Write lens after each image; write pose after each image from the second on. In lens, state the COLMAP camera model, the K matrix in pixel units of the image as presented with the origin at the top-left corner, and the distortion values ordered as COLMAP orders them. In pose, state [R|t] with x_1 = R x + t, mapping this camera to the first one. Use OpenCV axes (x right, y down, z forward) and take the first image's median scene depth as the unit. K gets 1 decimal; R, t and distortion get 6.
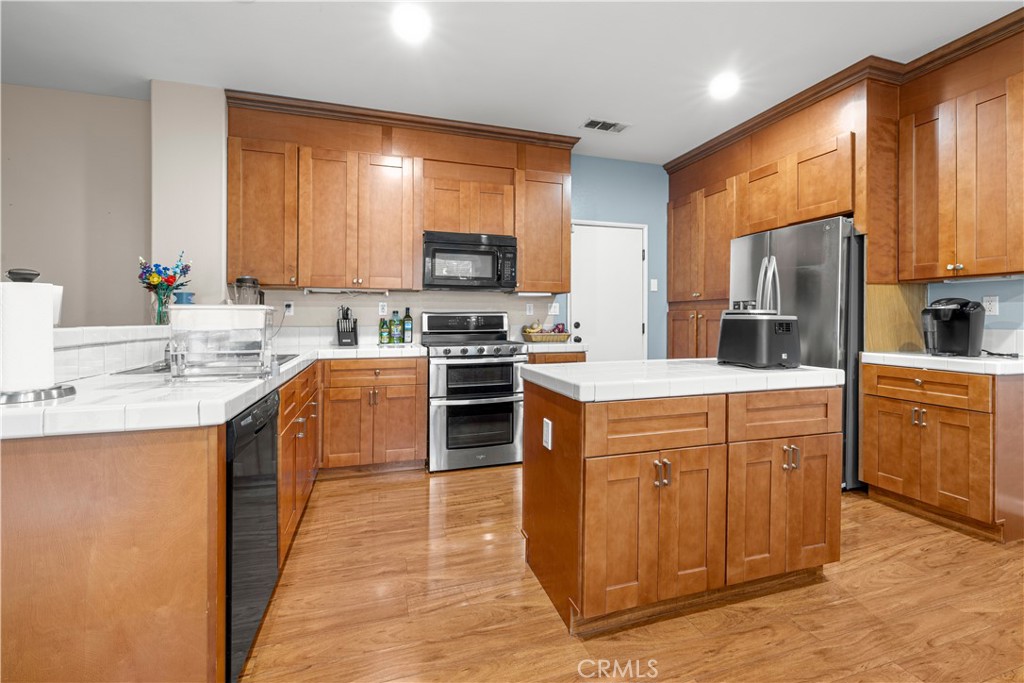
lens RADIAL K [[439.7, 0, 519.2], [0, 439.7, 316.4], [0, 0, 1]] dist [-0.003830, 0.001354]
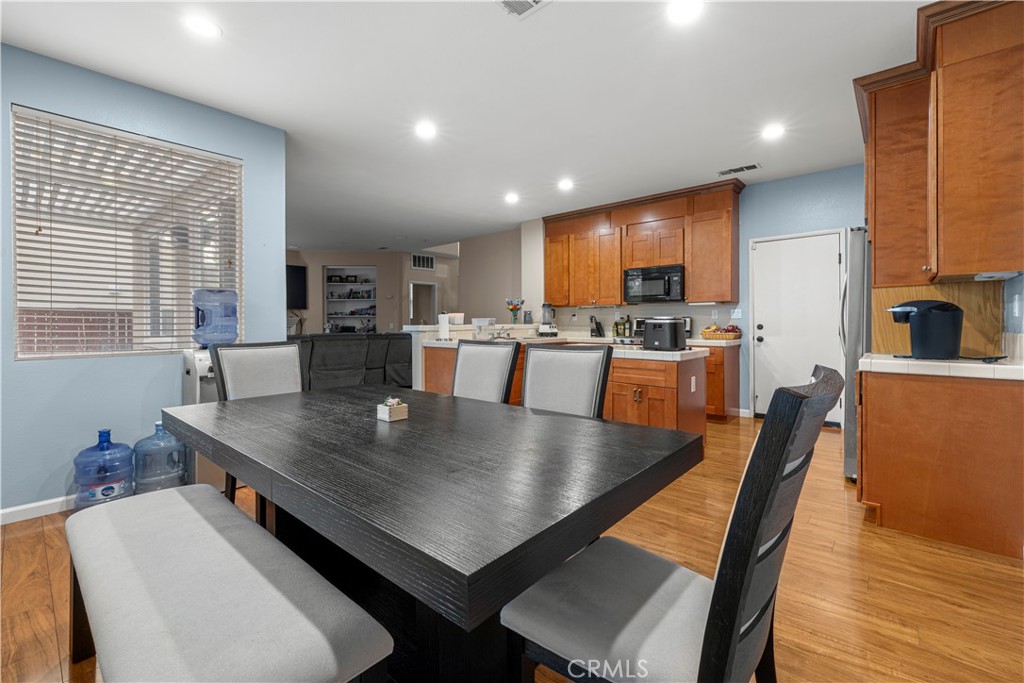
lens RADIAL K [[439.7, 0, 510.7], [0, 439.7, 320.5], [0, 0, 1]] dist [-0.003830, 0.001354]
pose [[0.500849, -0.003929, -0.865526, 0.979308], [0.006453, 0.999979, -0.000805, -0.000851], [0.865510, -0.005182, 0.500864, -0.204226]]
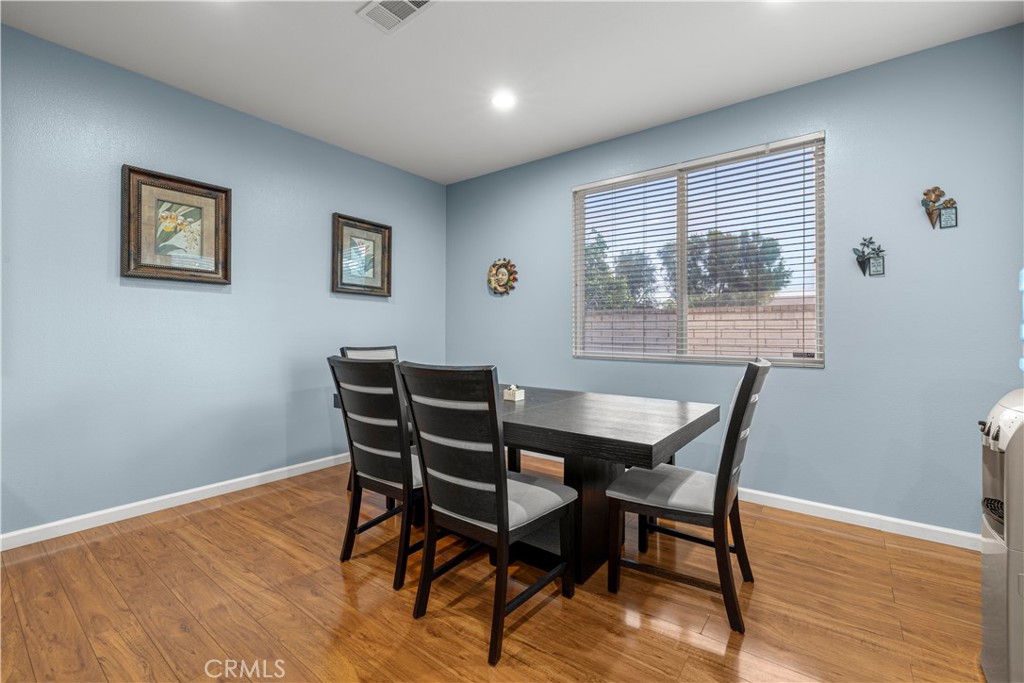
lens RADIAL K [[439.7, 0, 512.1], [0, 439.7, 331.8], [0, 0, 1]] dist [-0.003830, 0.001354]
pose [[-0.572118, 0.002273, 0.820168, -0.088795], [-0.004327, 0.999974, -0.005790, 0.001198], [-0.820160, -0.006862, -0.572093, 0.331708]]
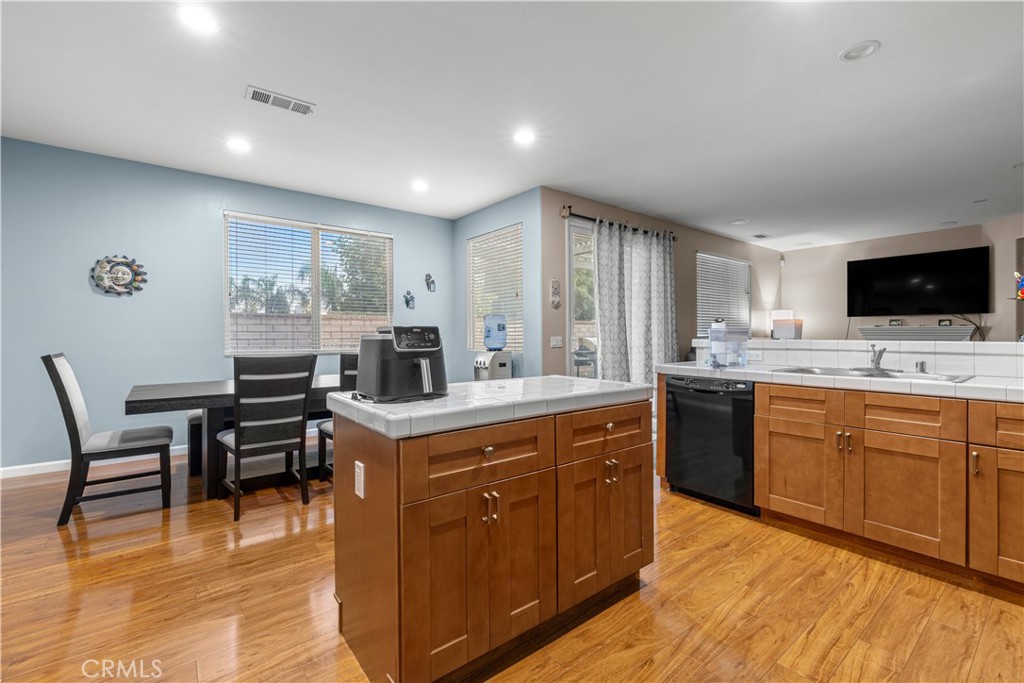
lens RADIAL K [[439.7, 0, 515.2], [0, 439.7, 337.3], [0, 0, 1]] dist [-0.003830, 0.001354]
pose [[-0.939369, 0.005548, -0.342863, 0.356890], [0.004608, 0.999983, 0.003557, 0.001264], [0.342877, 0.001761, -0.939379, 1.055956]]
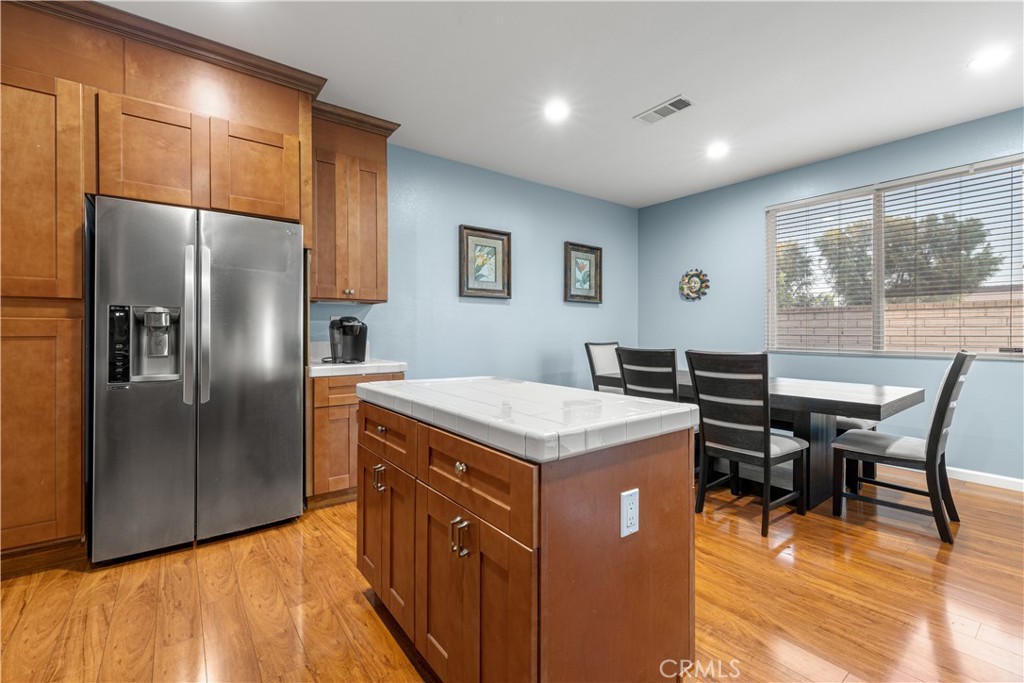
lens RADIAL K [[439.7, 0, 515.8], [0, 439.7, 334.0], [0, 0, 1]] dist [-0.003830, 0.001354]
pose [[-0.333150, -0.002852, 0.942869, -0.245129], [-0.001761, 0.999996, 0.002402, 0.002586], [-0.942872, -0.000860, -0.333154, 0.693964]]
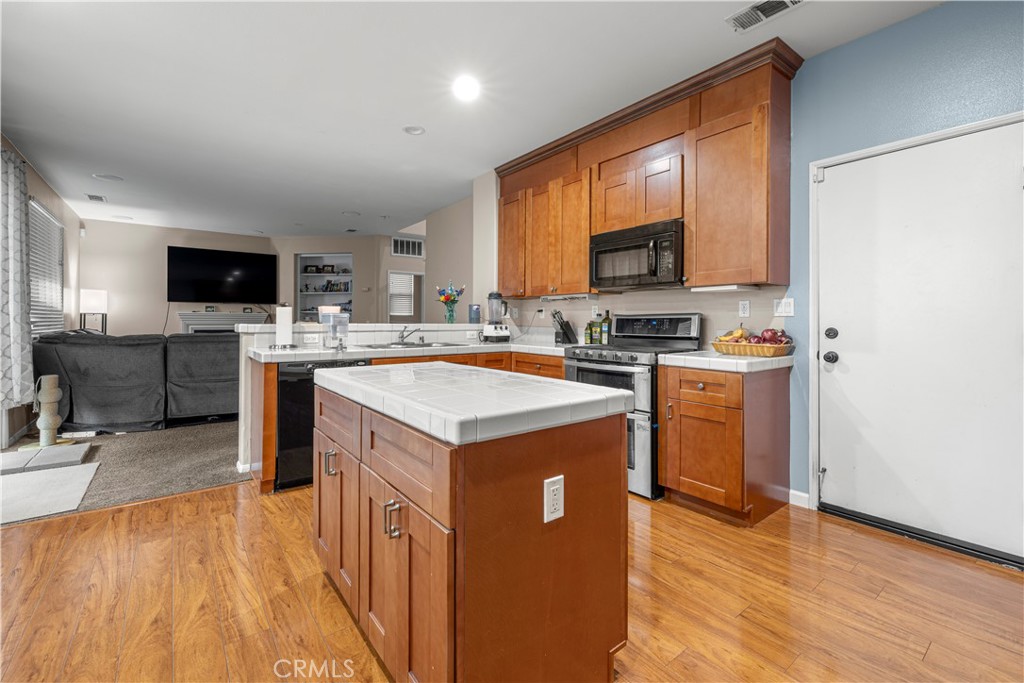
lens RADIAL K [[439.7, 0, 509.9], [0, 439.7, 316.5], [0, 0, 1]] dist [-0.003830, 0.001354]
pose [[0.333830, -0.005563, -0.942617, 0.657765], [-0.000443, 0.999982, -0.006058, 0.001203], [0.942633, 0.002440, 0.333822, 0.463880]]
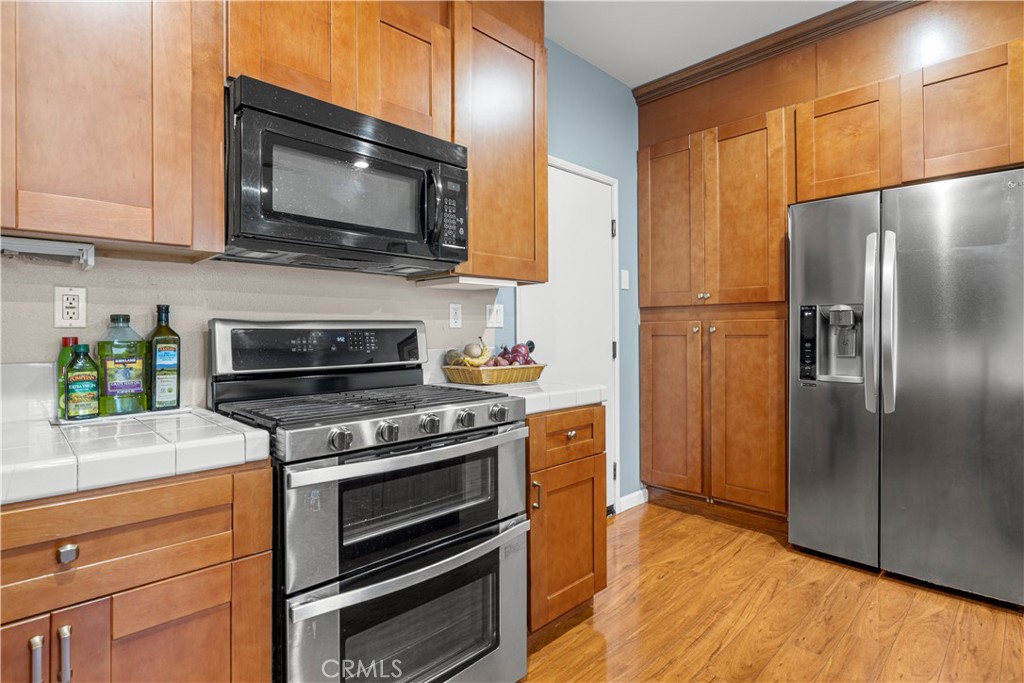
lens RADIAL K [[514.0, 0, 516.5], [0, 514.0, 333.4], [0, 0, 1]] dist [-0.005725, 0.000555]
pose [[0.894622, -0.004599, 0.446801, -0.192816], [0.002909, 0.999986, 0.004468, 0.001163], [-0.446815, -0.002697, 0.894622, 0.539346]]
